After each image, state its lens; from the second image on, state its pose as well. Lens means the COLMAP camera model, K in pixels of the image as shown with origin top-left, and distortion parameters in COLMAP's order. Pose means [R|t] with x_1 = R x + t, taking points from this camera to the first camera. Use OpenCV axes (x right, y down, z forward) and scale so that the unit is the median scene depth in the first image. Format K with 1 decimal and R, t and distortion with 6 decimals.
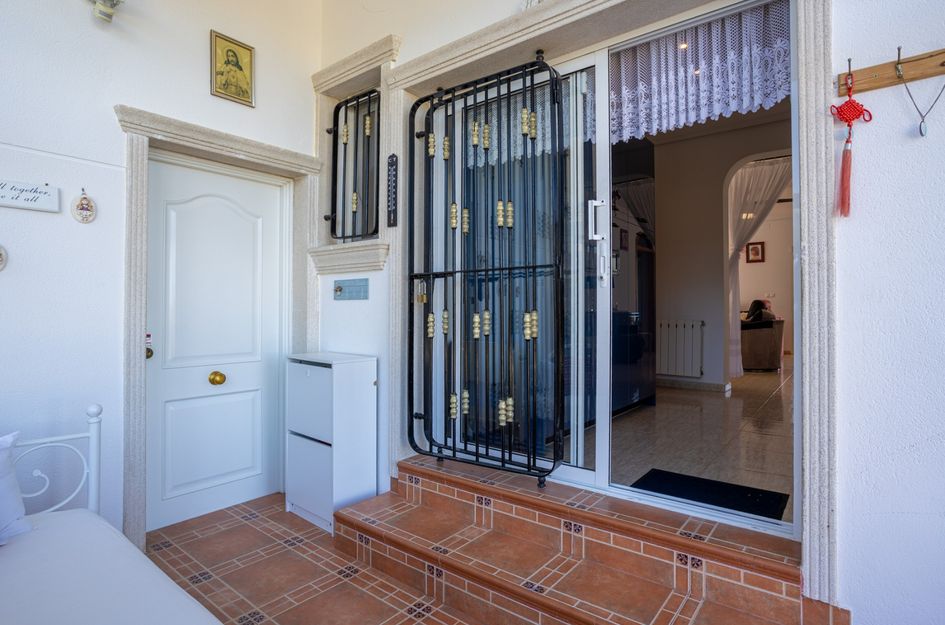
lens RADIAL K [[484.0, 0, 474.9], [0, 484.0, 315.3], [0, 0, 1]] dist [-0.002093, 0.002444]
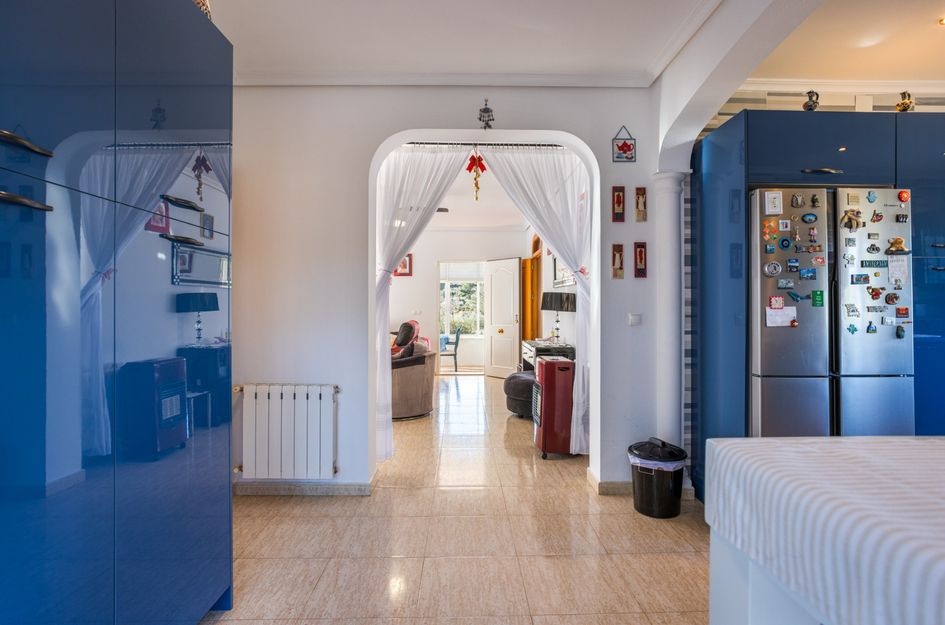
lens RADIAL K [[484.0, 0, 476.5], [0, 484.0, 314.4], [0, 0, 1]] dist [-0.002093, 0.002444]
pose [[0.776335, 0.005119, 0.630300, 0.203783], [-0.004893, 0.999986, -0.002096, -0.072579], [-0.630301, -0.001457, 0.776349, 0.379175]]
